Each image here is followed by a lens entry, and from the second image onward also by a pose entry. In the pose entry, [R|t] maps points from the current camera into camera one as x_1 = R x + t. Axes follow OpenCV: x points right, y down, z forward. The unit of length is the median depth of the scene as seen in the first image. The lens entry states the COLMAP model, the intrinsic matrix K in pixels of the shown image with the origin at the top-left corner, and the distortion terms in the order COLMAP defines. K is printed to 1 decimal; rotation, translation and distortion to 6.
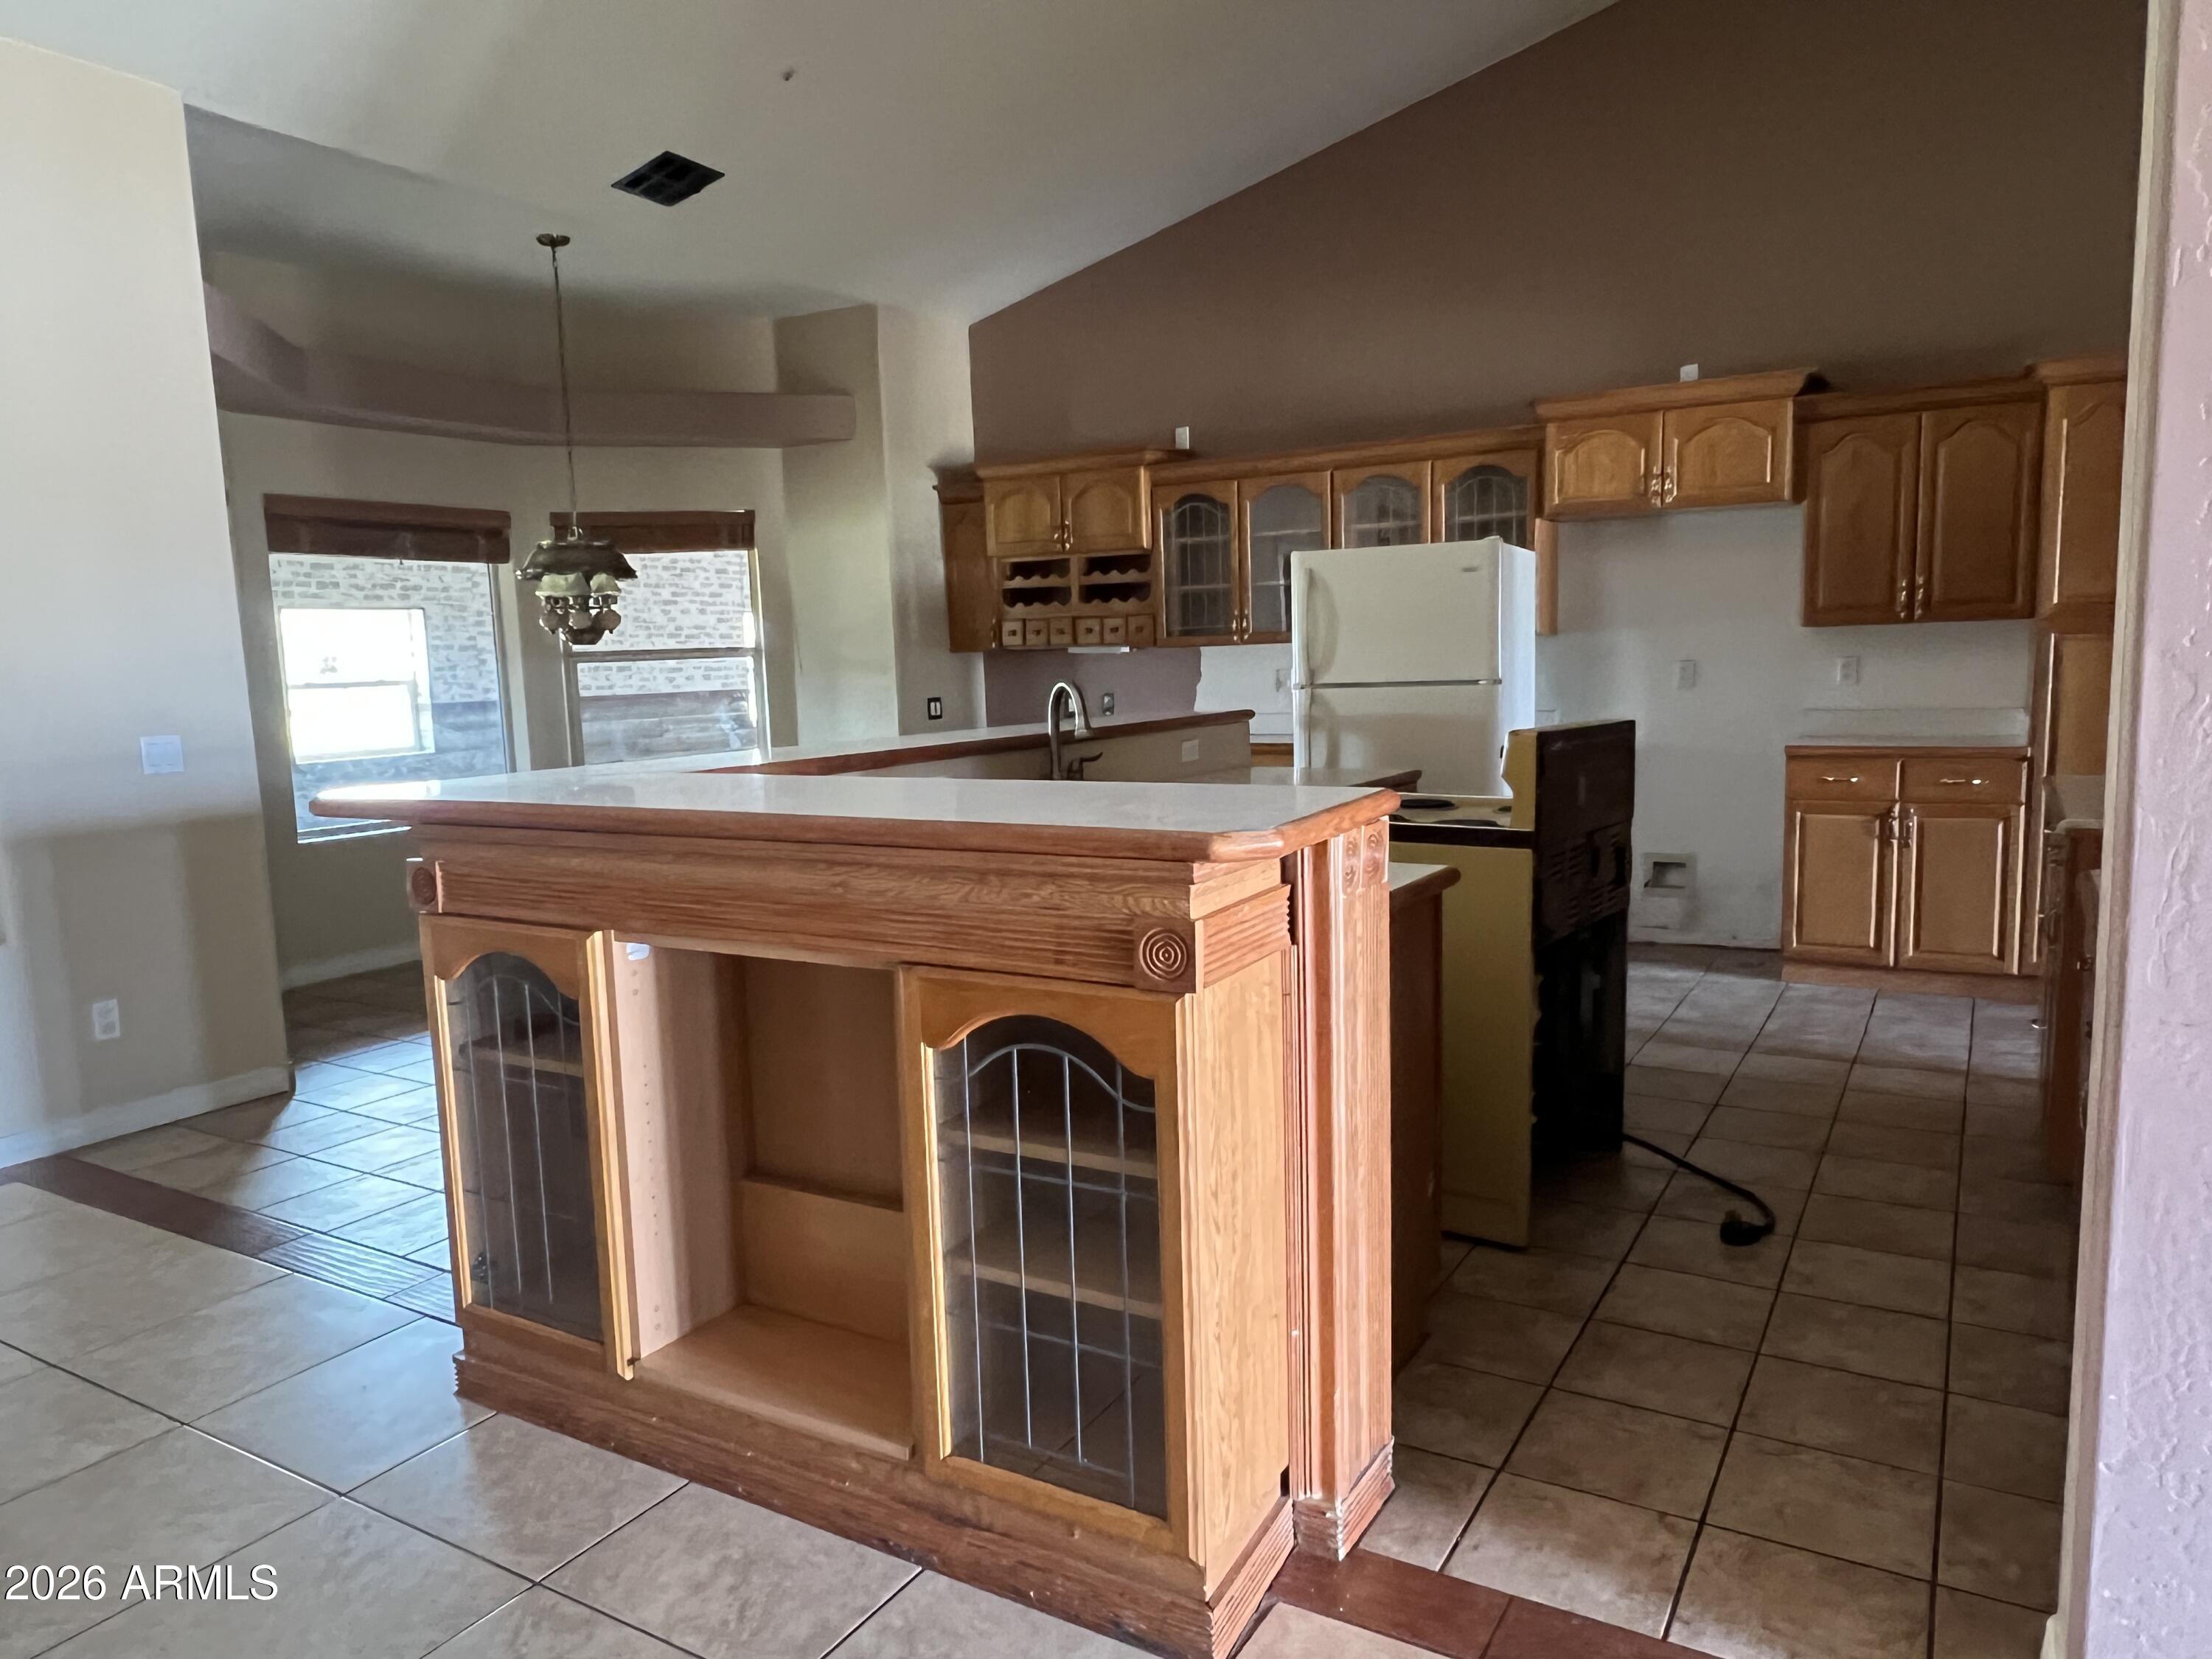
lens RADIAL K [[1468.3, 0, 1115.6], [0, 1468.3, 845.1], [0, 0, 1]] dist [-0.005756, 0.003958]
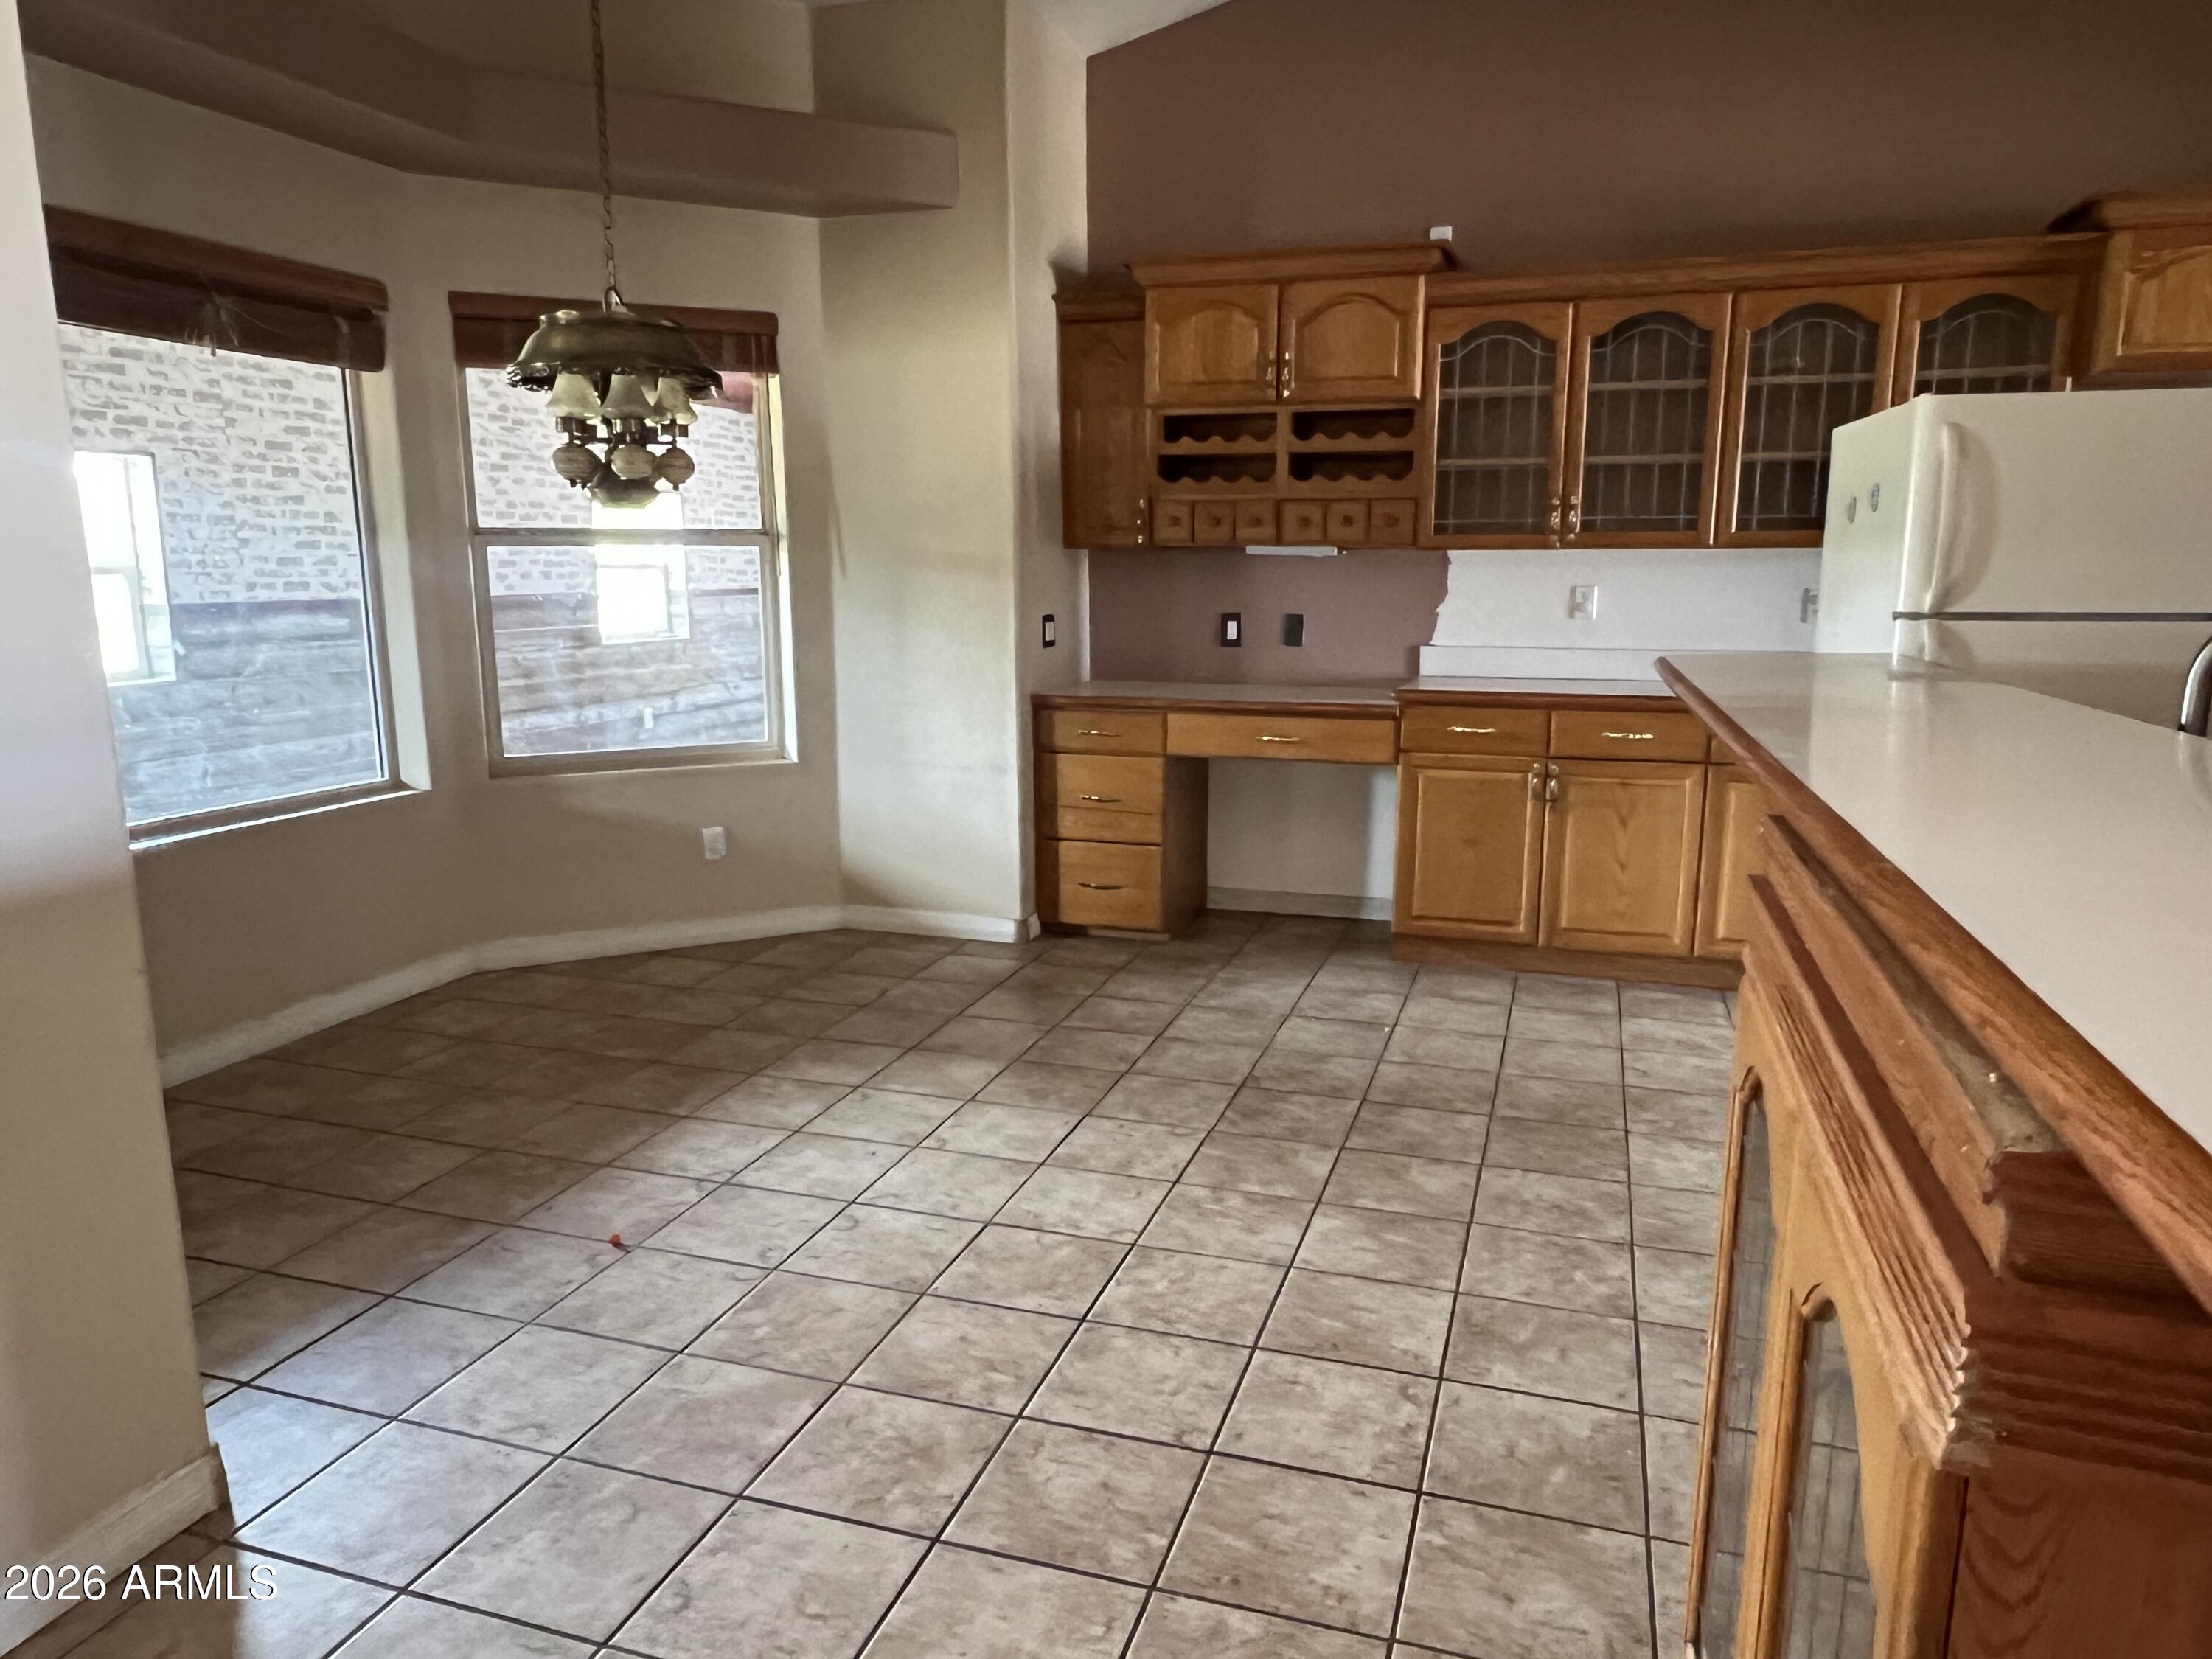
lens RADIAL K [[1468.3, 0, 1096.6], [0, 1468.3, 833.5], [0, 0, 1]] dist [-0.005756, 0.003958]
pose [[0.976666, -0.010477, 0.214509, -0.259551], [-0.000334, 0.998734, 0.050304, -0.035767], [-0.214765, -0.049202, 0.975426, 0.350270]]
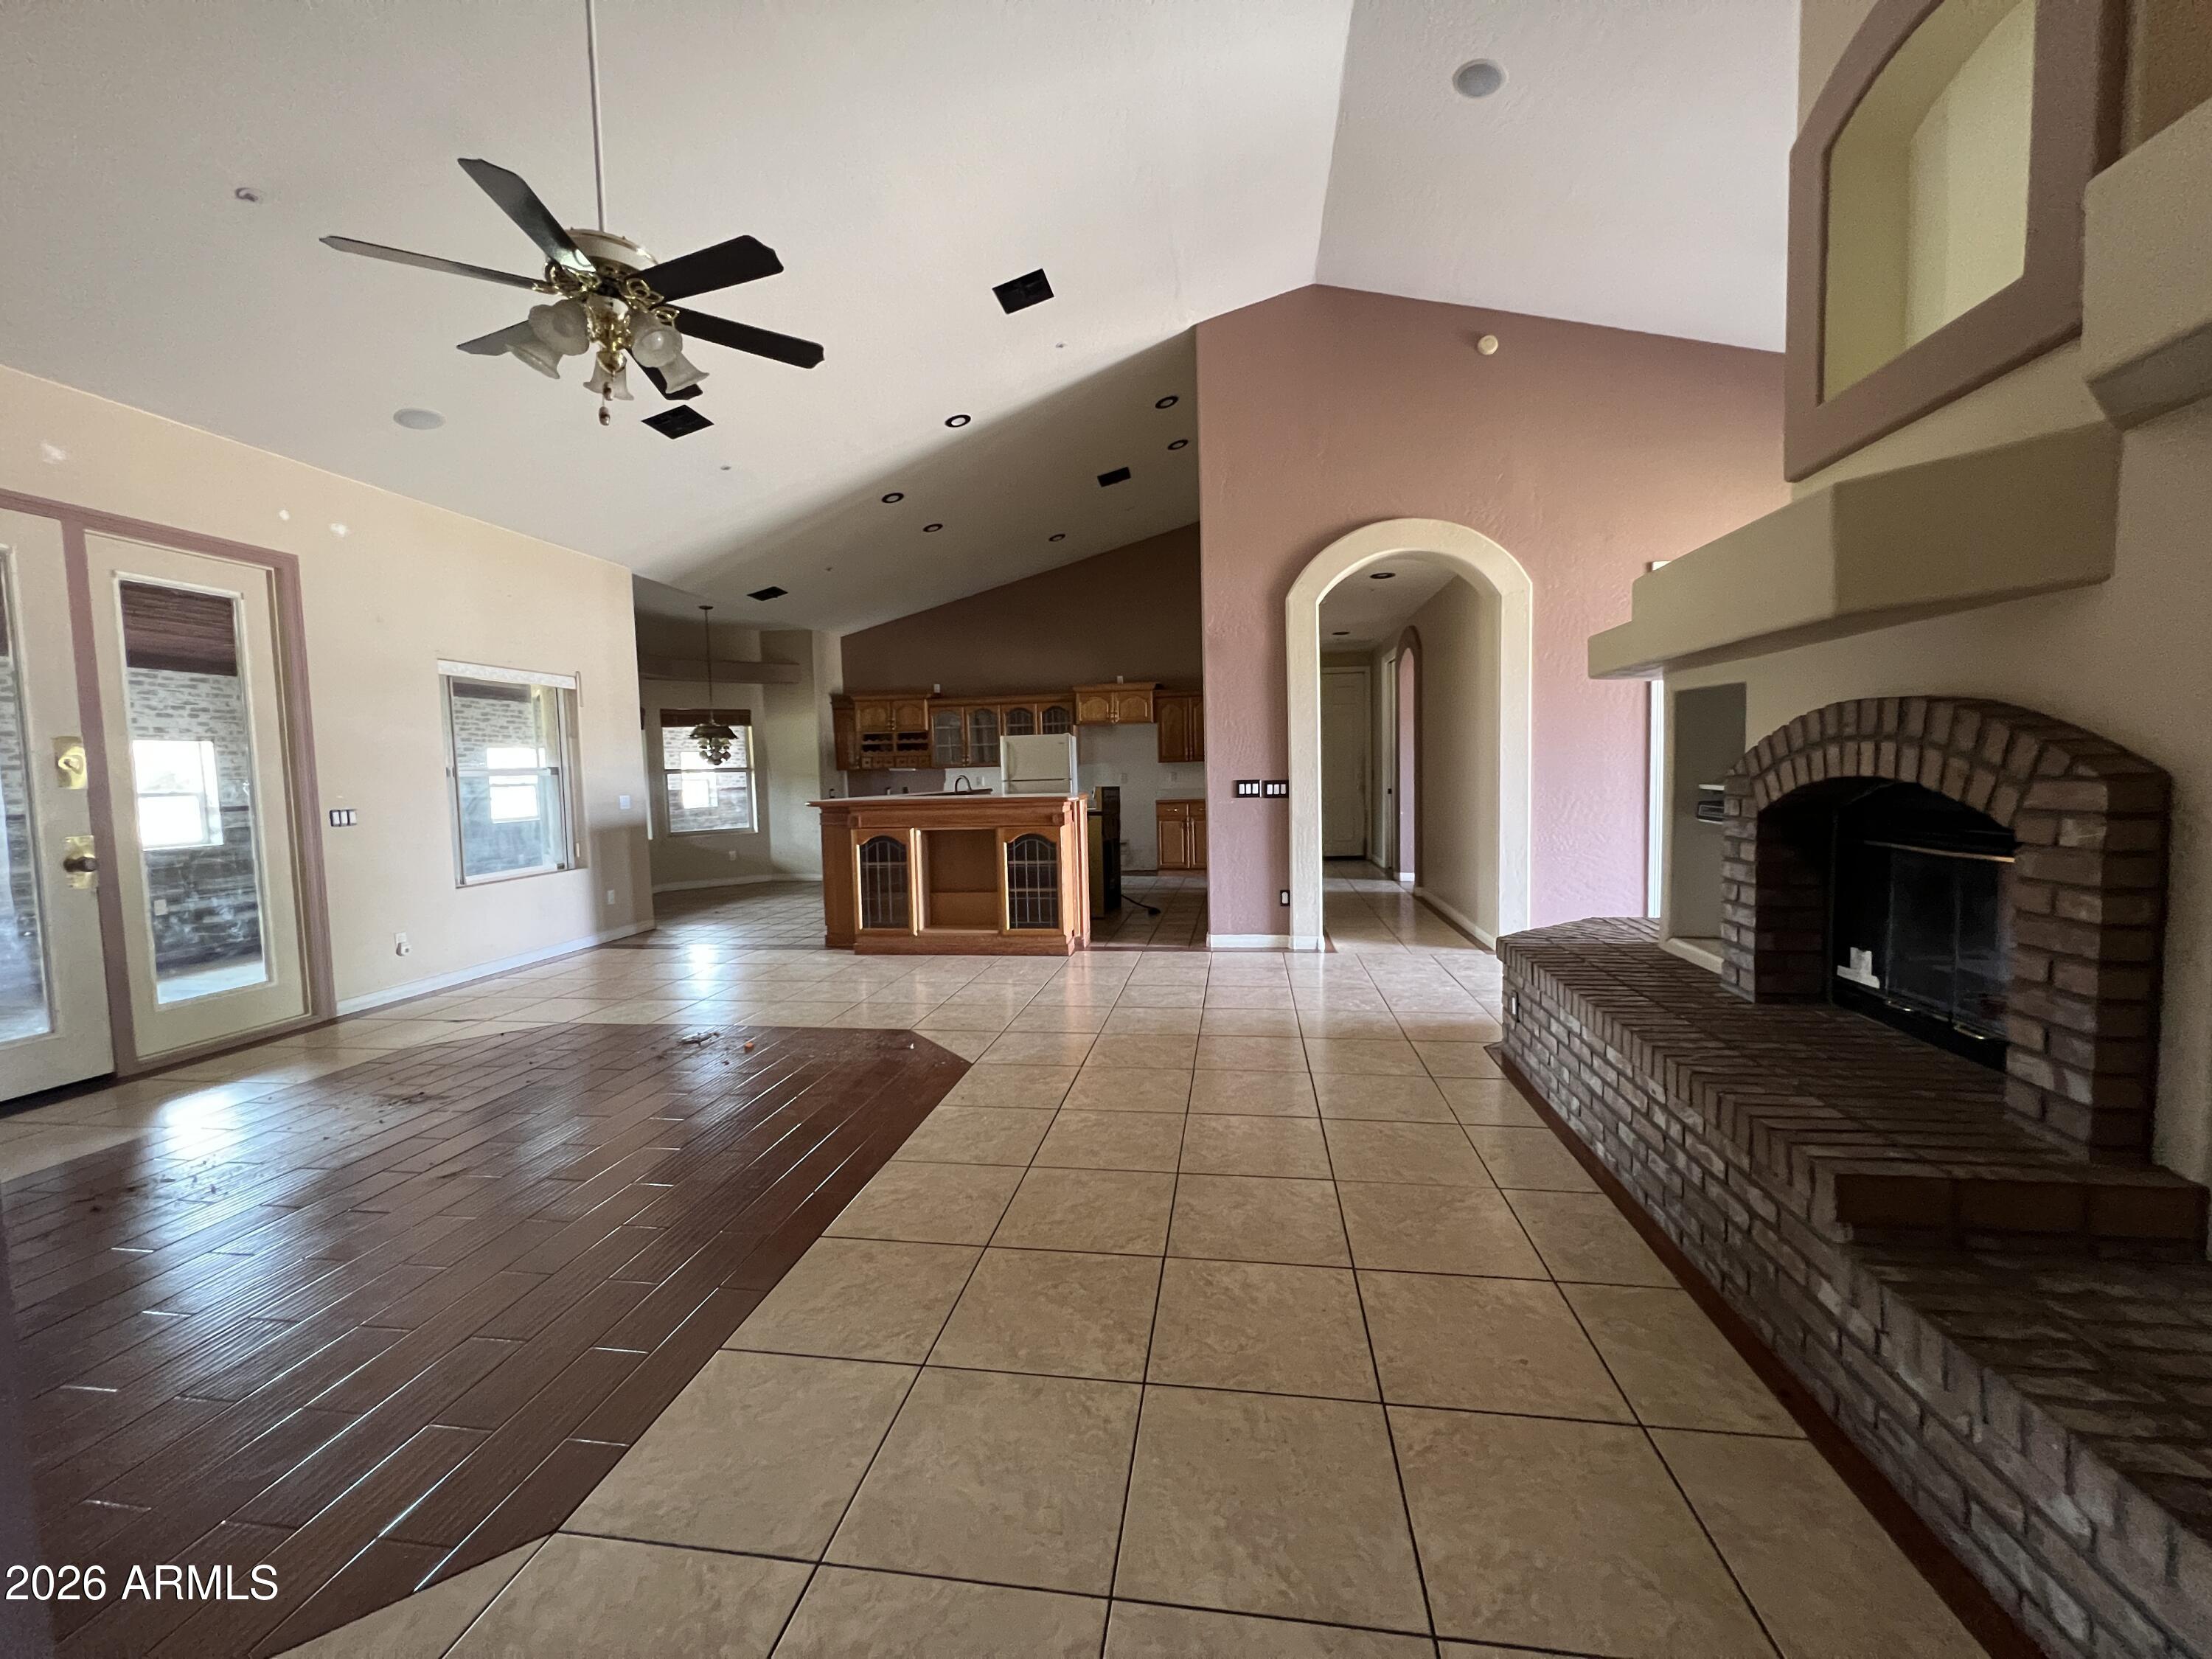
lens RADIAL K [[888.2, 0, 1113.4], [0, 888.2, 822.9], [0, 0, 1]] dist [-0.001815, -0.000083]
pose [[0.926003, -0.016076, 0.377173, -0.257495], [0.046681, 0.996301, -0.072142, 0.084942], [-0.374618, 0.084411, 0.923329, -0.535740]]
